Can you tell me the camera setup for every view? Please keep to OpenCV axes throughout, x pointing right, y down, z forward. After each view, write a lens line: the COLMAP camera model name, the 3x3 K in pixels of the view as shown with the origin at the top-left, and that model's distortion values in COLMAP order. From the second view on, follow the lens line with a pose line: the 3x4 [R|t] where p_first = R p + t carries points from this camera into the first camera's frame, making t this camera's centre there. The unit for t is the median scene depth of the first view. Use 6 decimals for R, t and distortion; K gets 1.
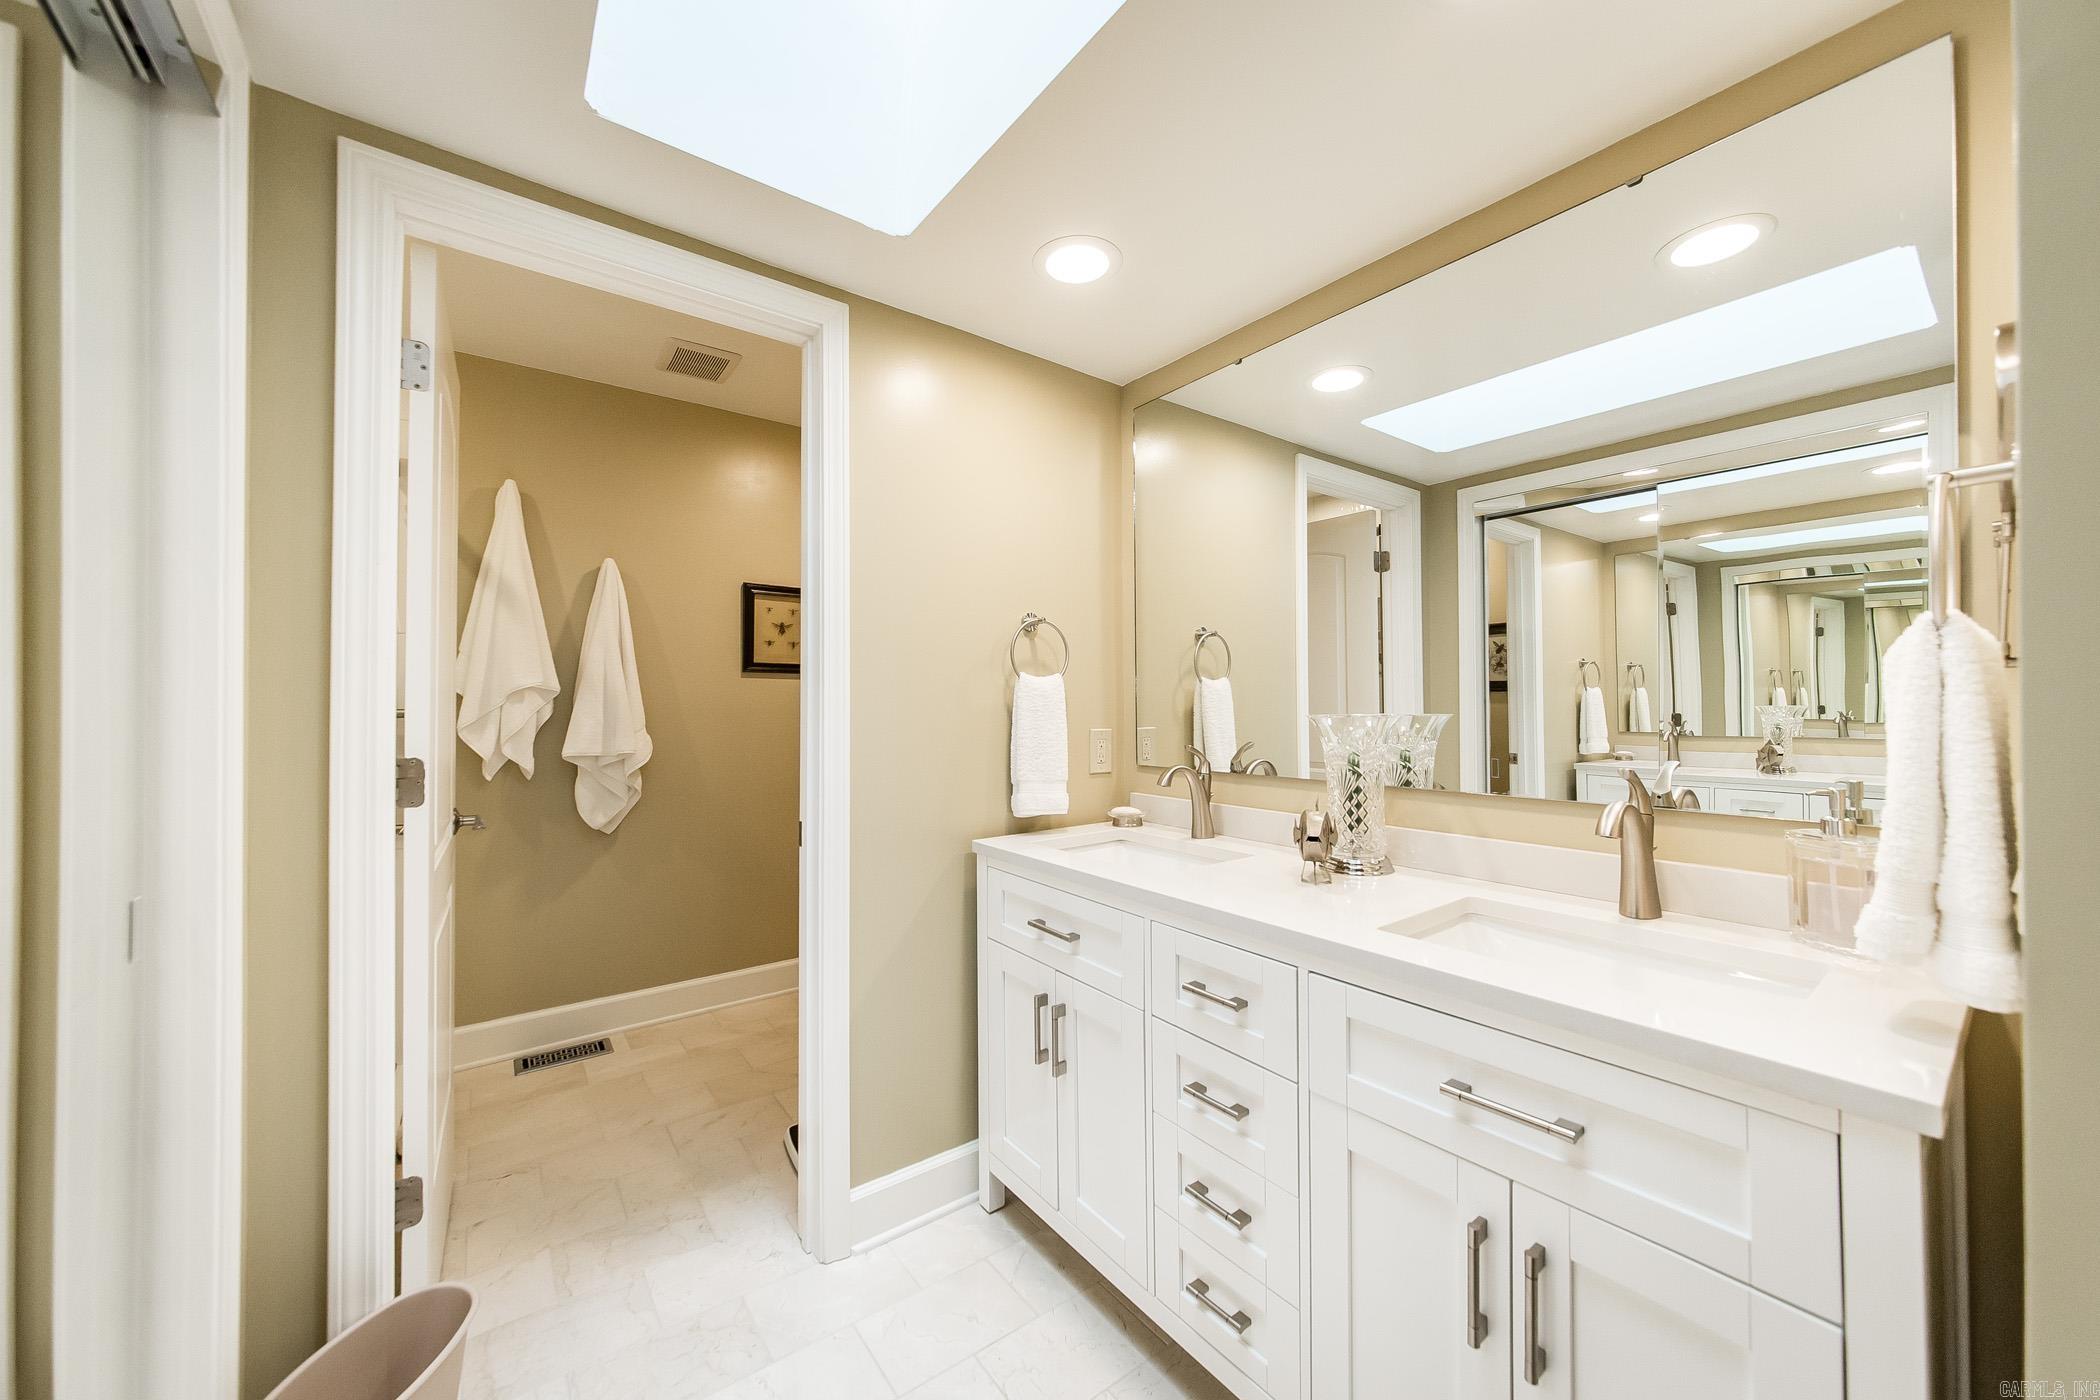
lens RADIAL K [[755.5, 0, 1042.7], [0, 755.5, 688.2], [0, 0, 1]] dist [0.000073, 0.000258]
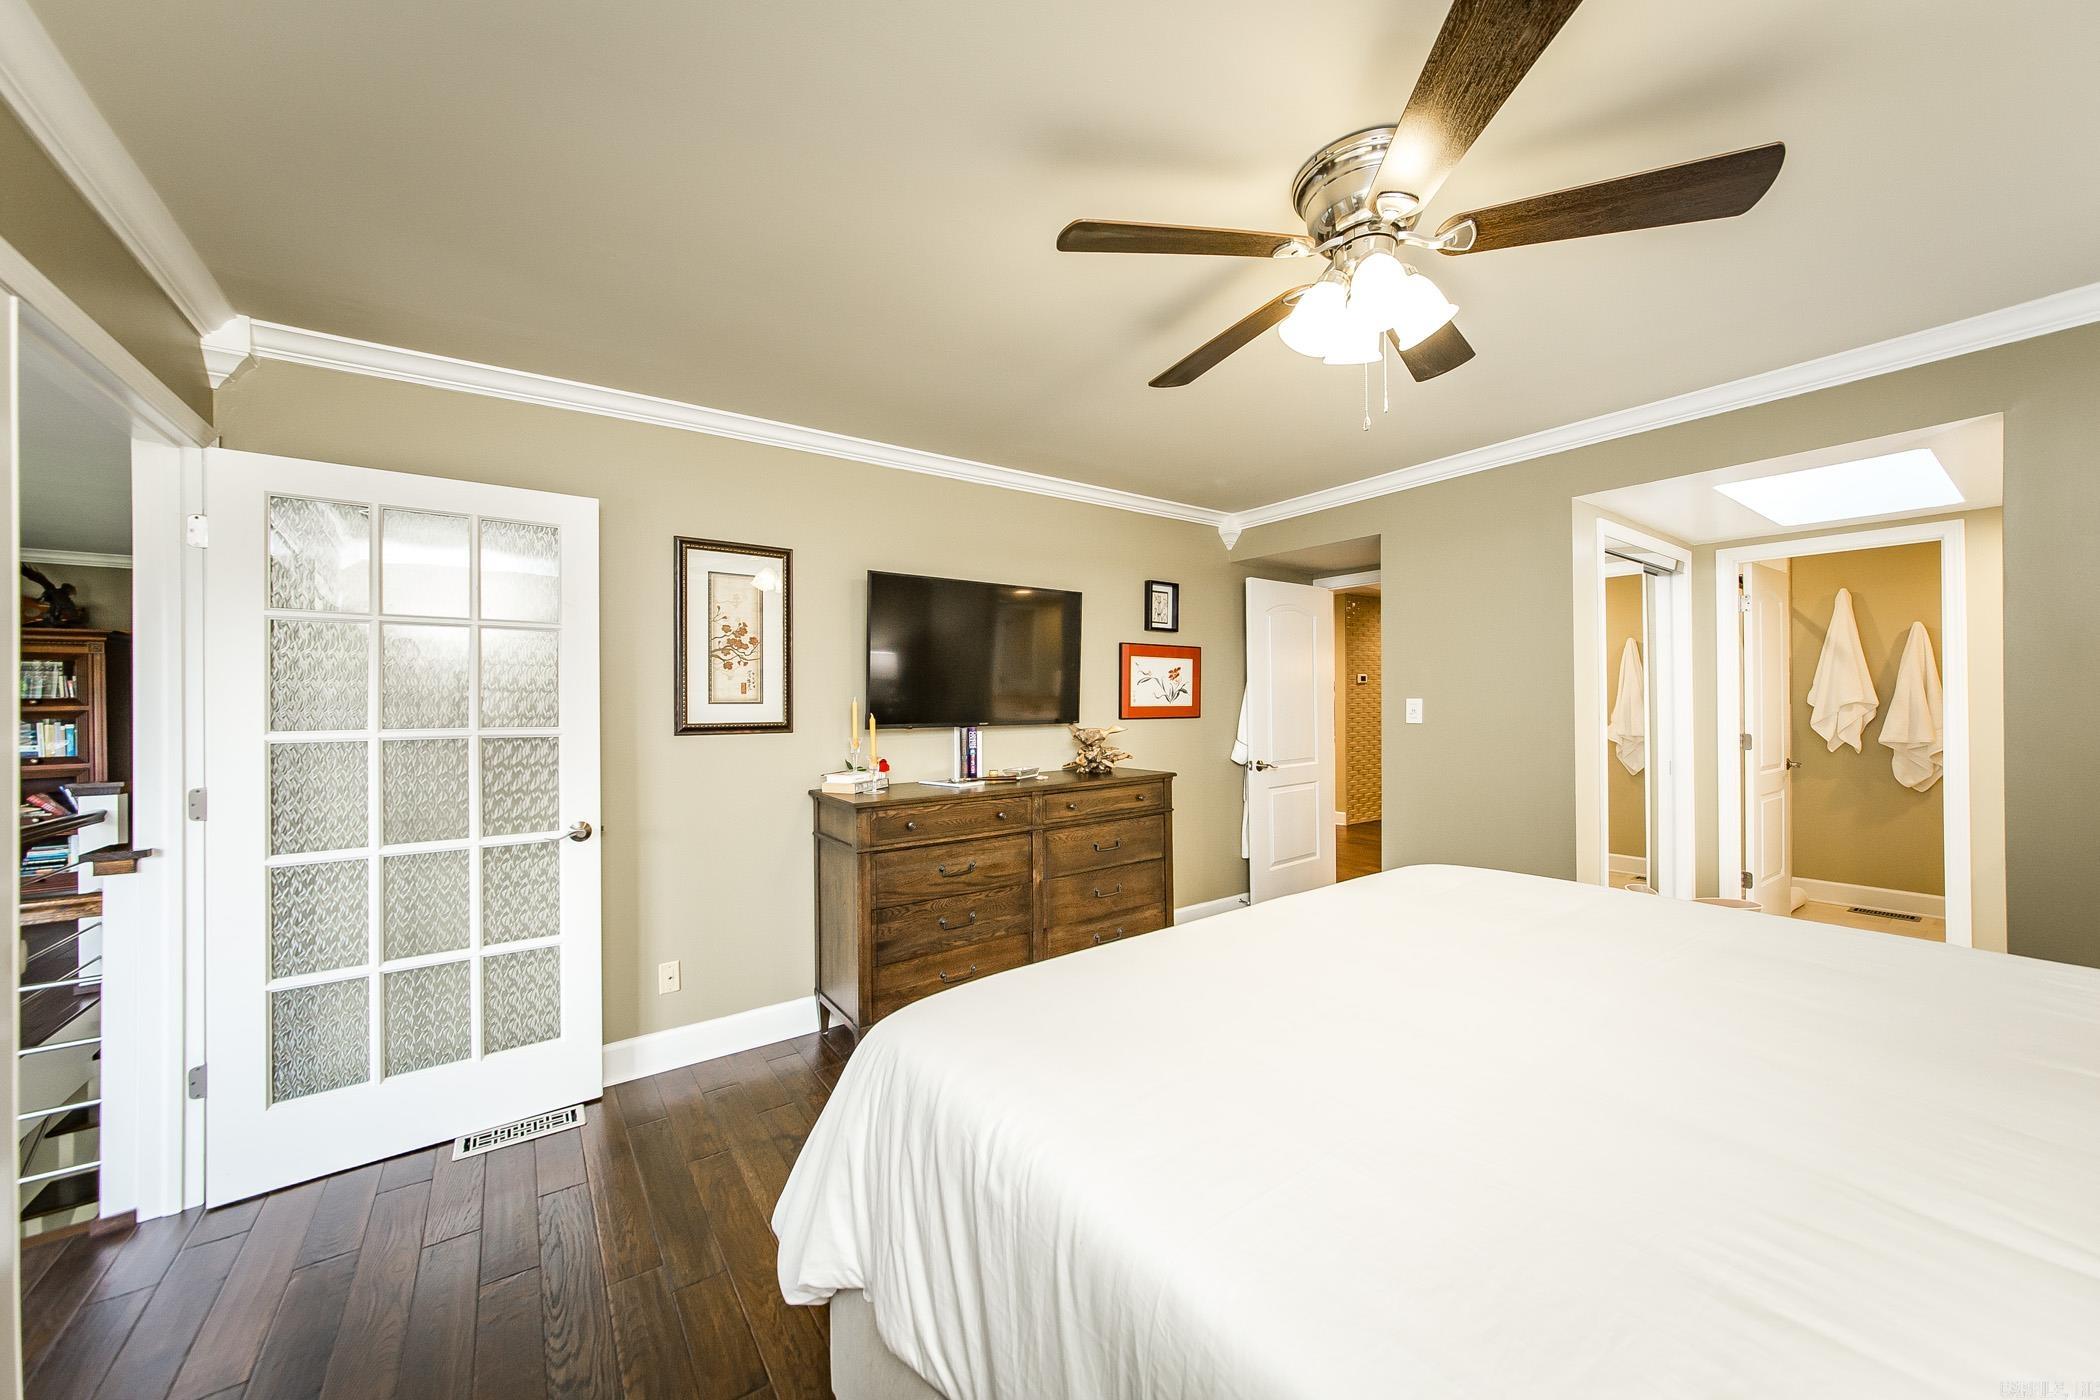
lens RADIAL K [[747.7, 0, 1046.1], [0, 747.7, 707.8], [0, 0, 1]] dist [0.000665, -0.000030]
pose [[-0.015962, 0.013116, -0.999787, 1.111571], [0.026715, 0.999563, 0.012687, -0.061308], [0.999516, -0.026507, -0.016306, -0.881263]]
